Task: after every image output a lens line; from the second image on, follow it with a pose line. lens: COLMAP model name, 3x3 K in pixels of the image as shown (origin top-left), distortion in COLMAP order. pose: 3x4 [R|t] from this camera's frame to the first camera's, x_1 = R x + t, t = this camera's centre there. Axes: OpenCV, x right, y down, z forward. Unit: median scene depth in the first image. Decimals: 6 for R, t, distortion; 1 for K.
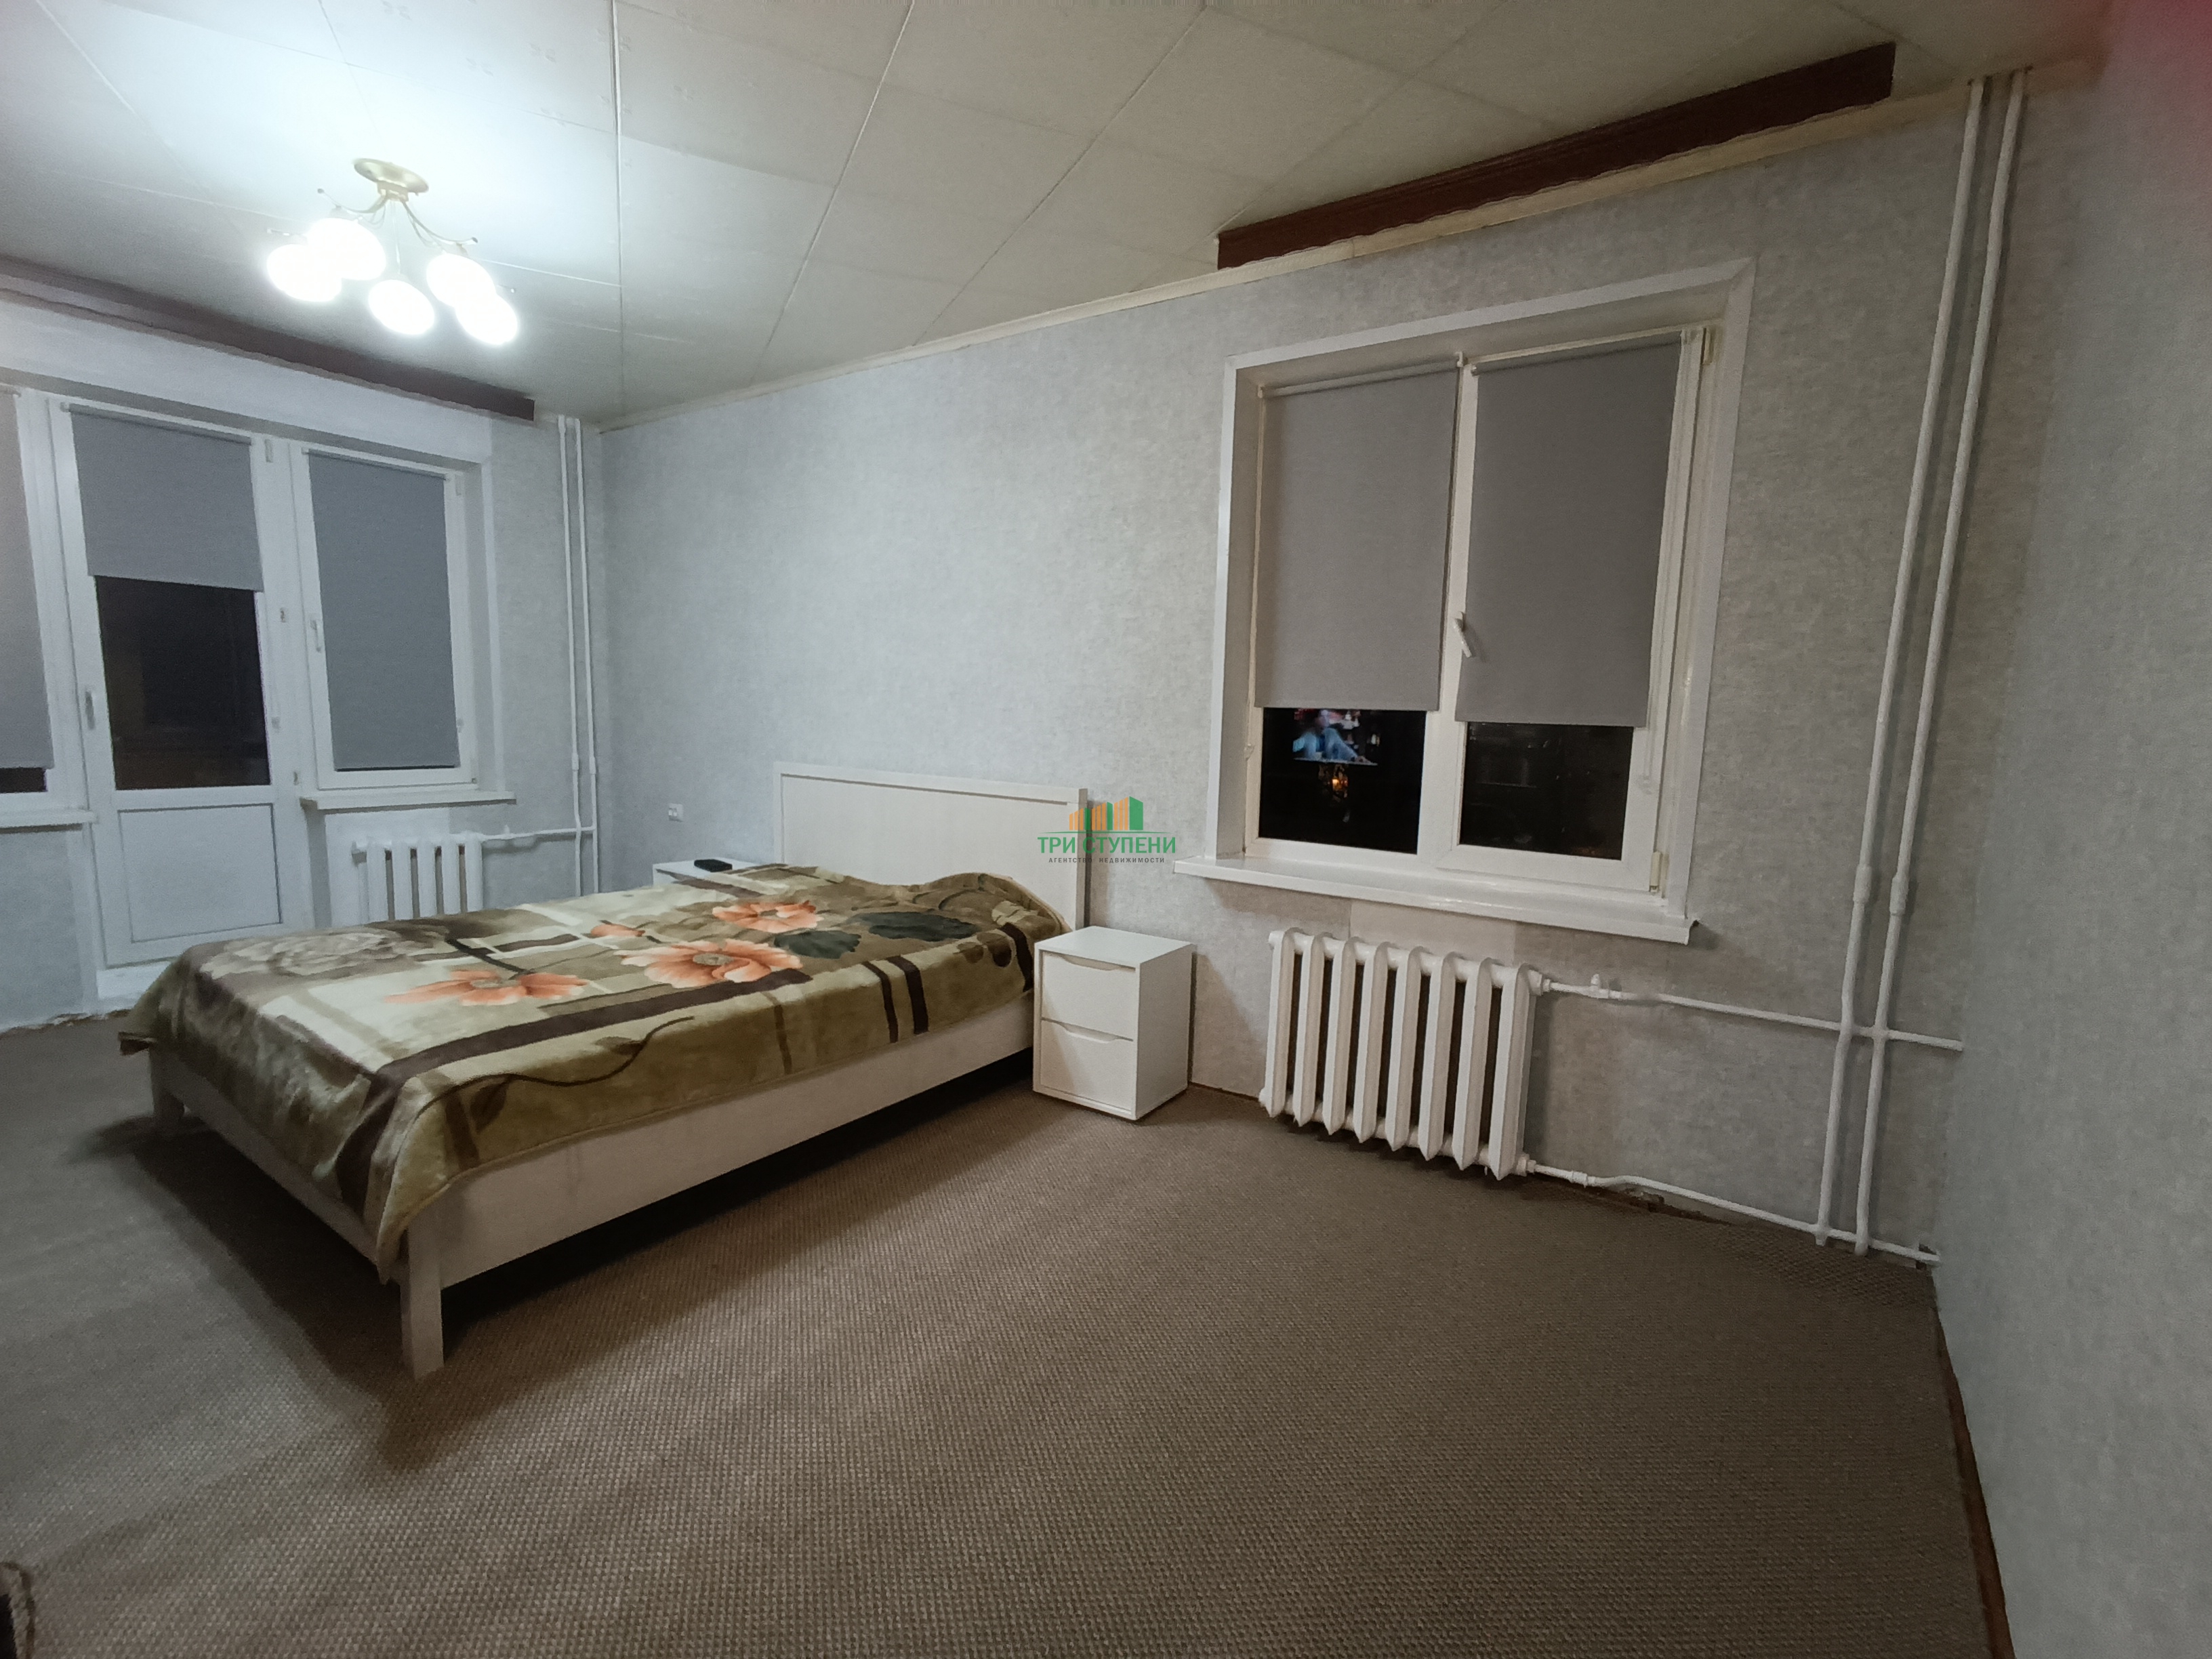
lens RADIAL K [[1007.5, 0, 1114.2], [0, 1007.5, 831.8], [0, 0, 1]] dist [-0.015738, 0.020025]
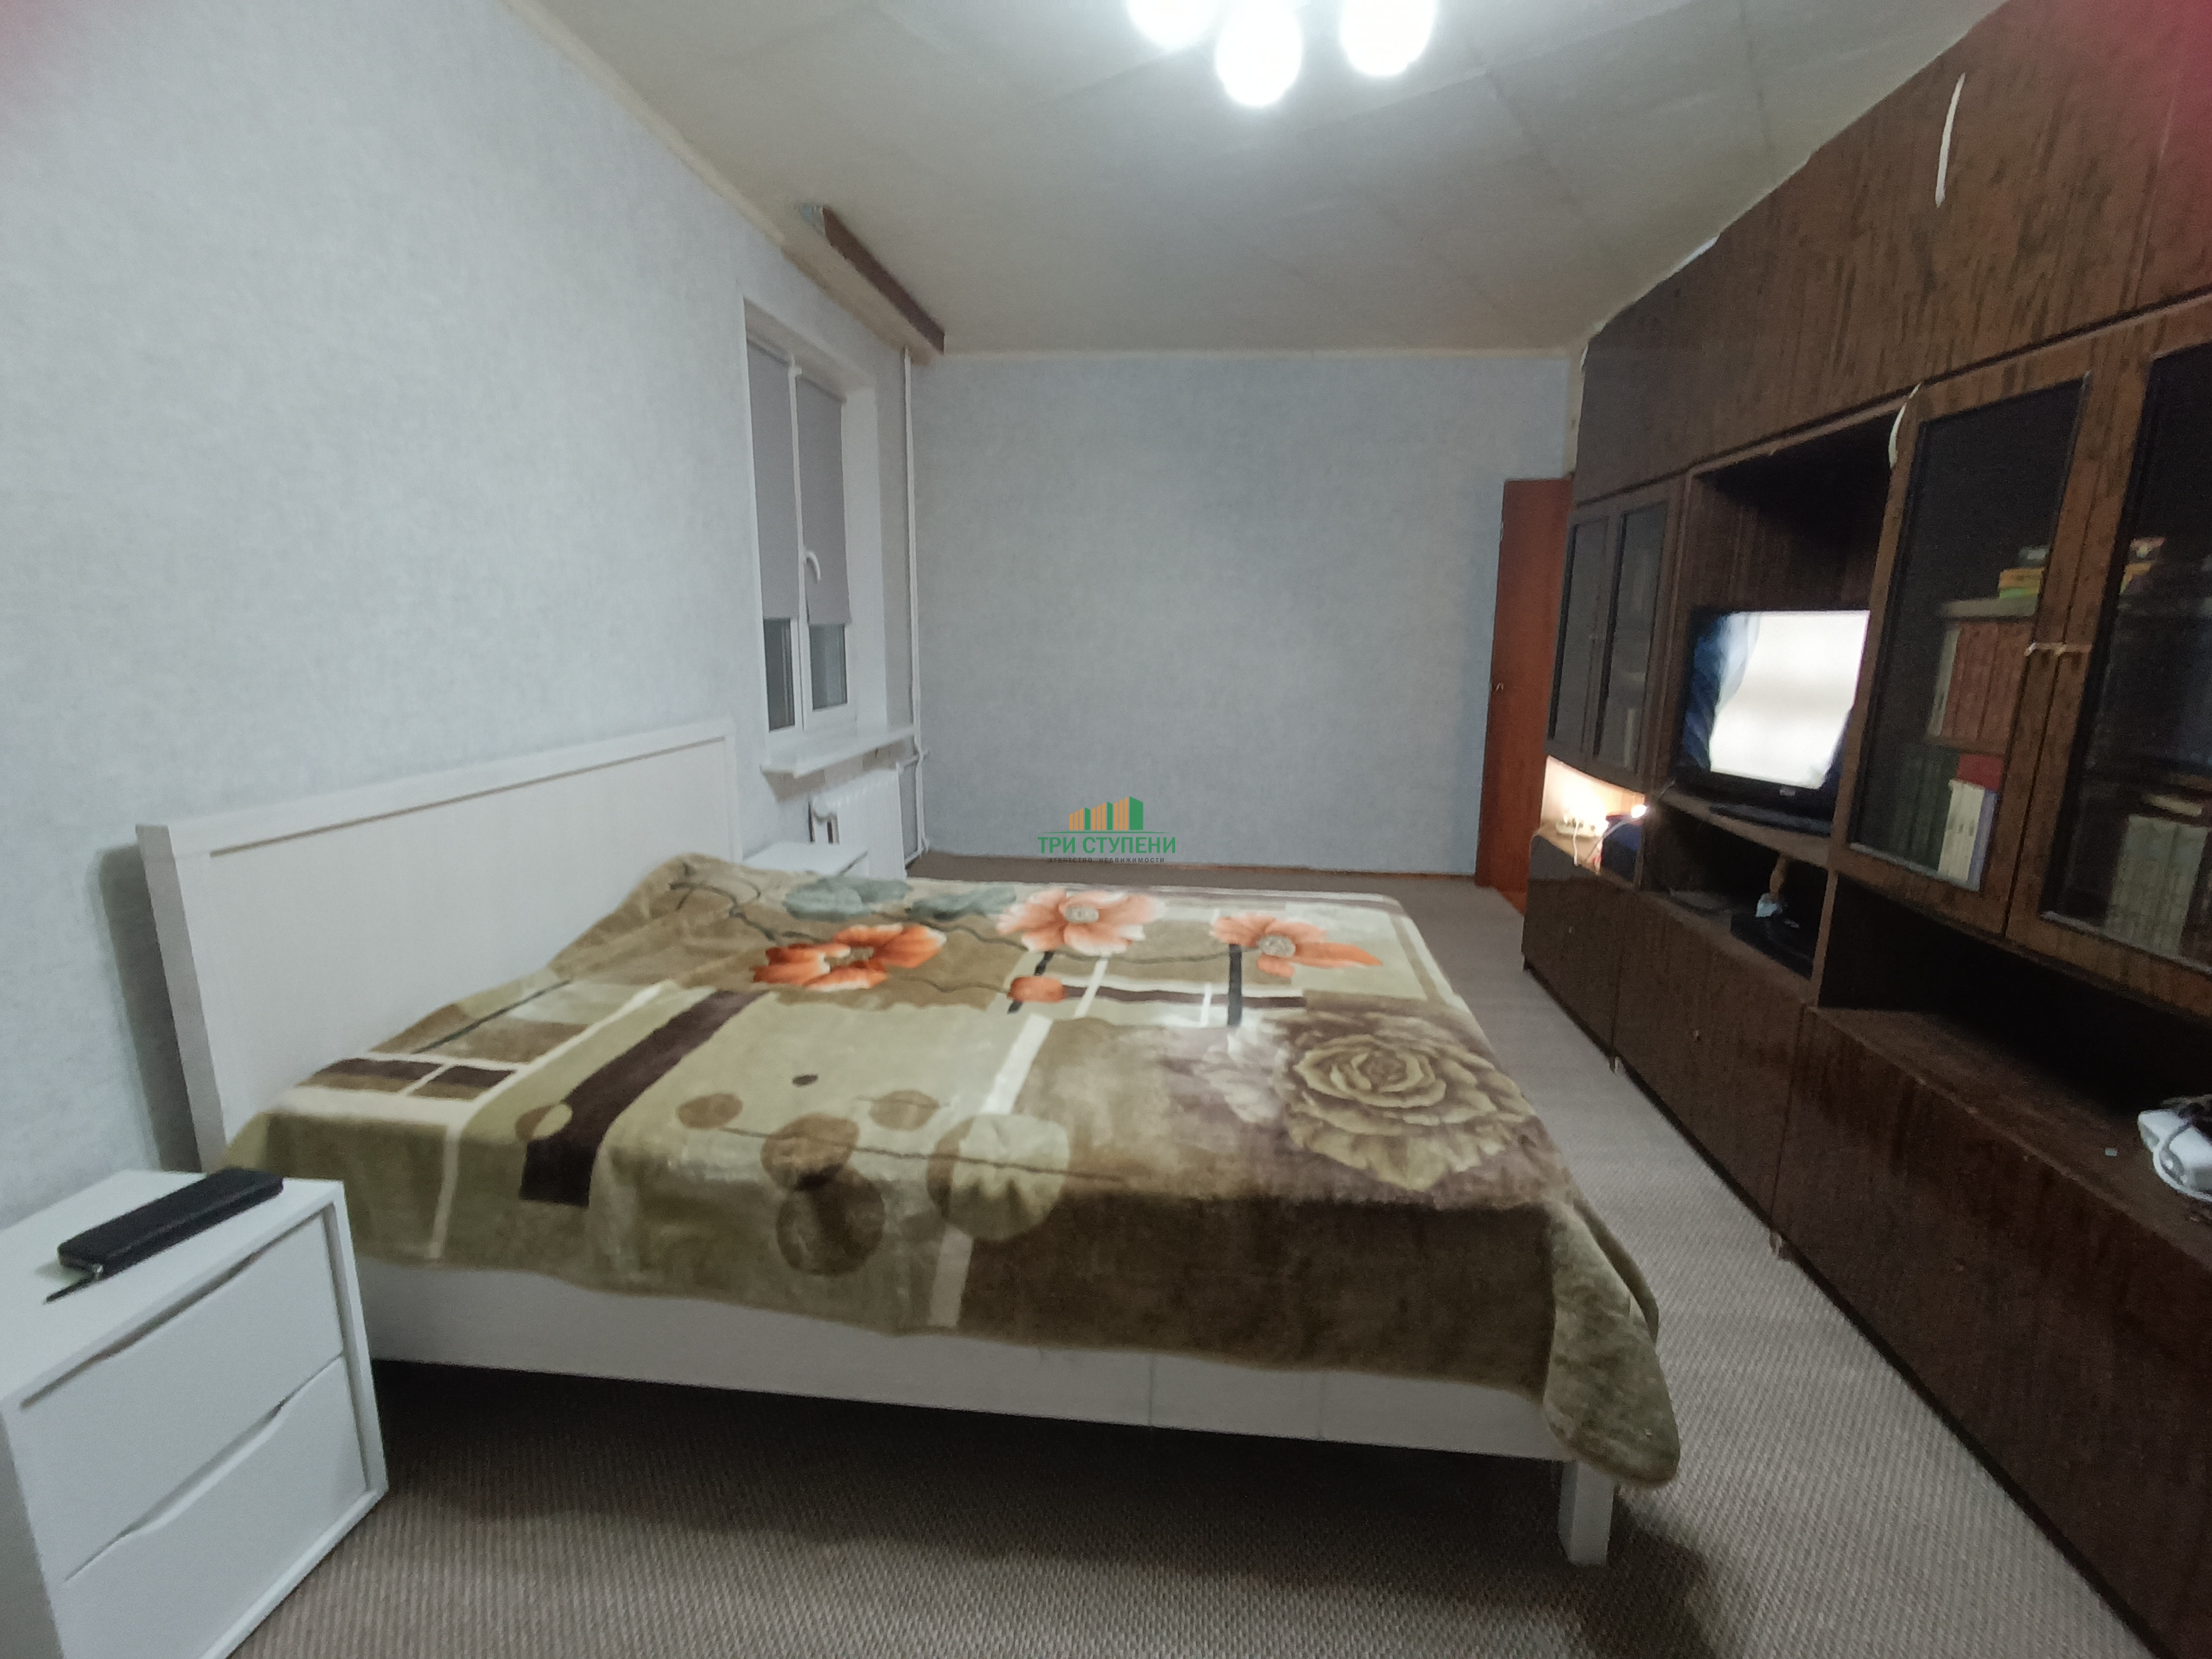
lens RADIAL K [[1007.5, 0, 1114.2], [0, 1007.5, 831.8], [0, 0, 1]] dist [-0.015738, 0.020025]
pose [[-0.479552, -0.215538, 0.850631, -1.109506], [0.081269, 0.954290, 0.287620, -0.199099], [-0.873742, 0.207059, -0.440115, 1.275226]]
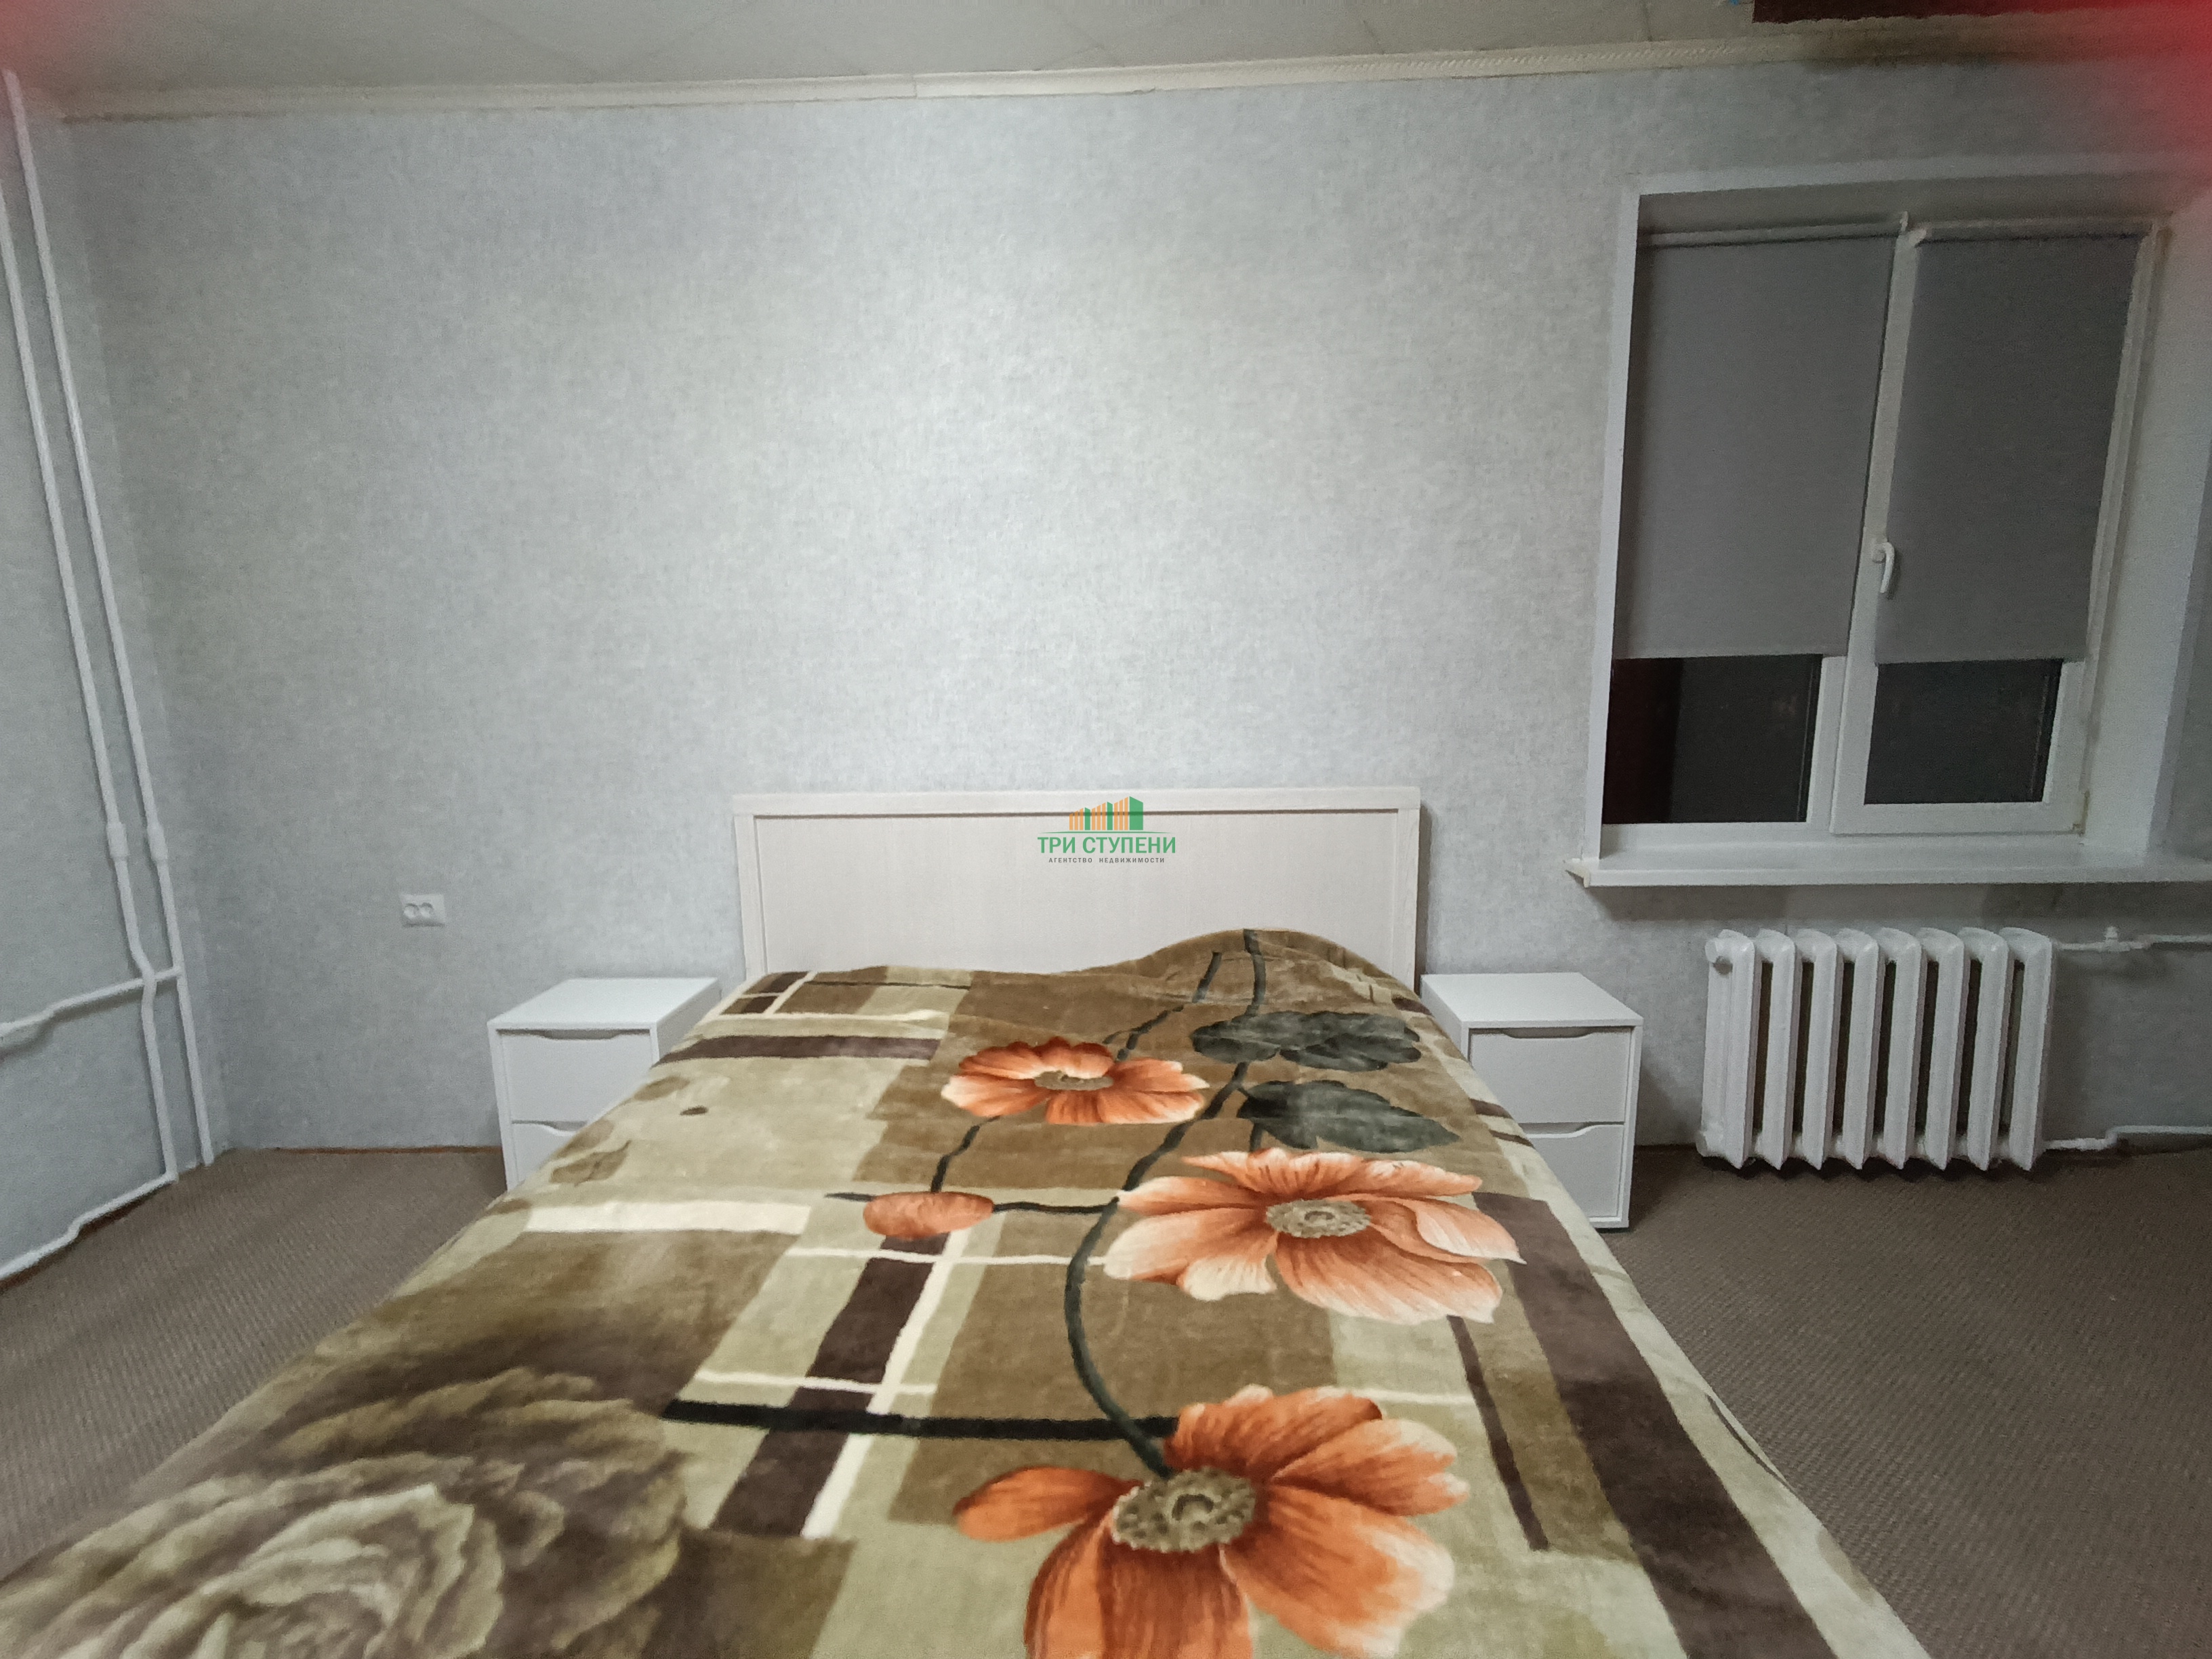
lens RADIAL K [[1007.5, 0, 1114.2], [0, 1007.5, 831.8], [0, 0, 1]] dist [-0.015738, 0.020025]
pose [[0.843510, -0.132052, 0.520627, -0.660217], [0.109196, 0.991225, 0.074497, -0.099430], [-0.525896, -0.005988, 0.850528, 0.590032]]
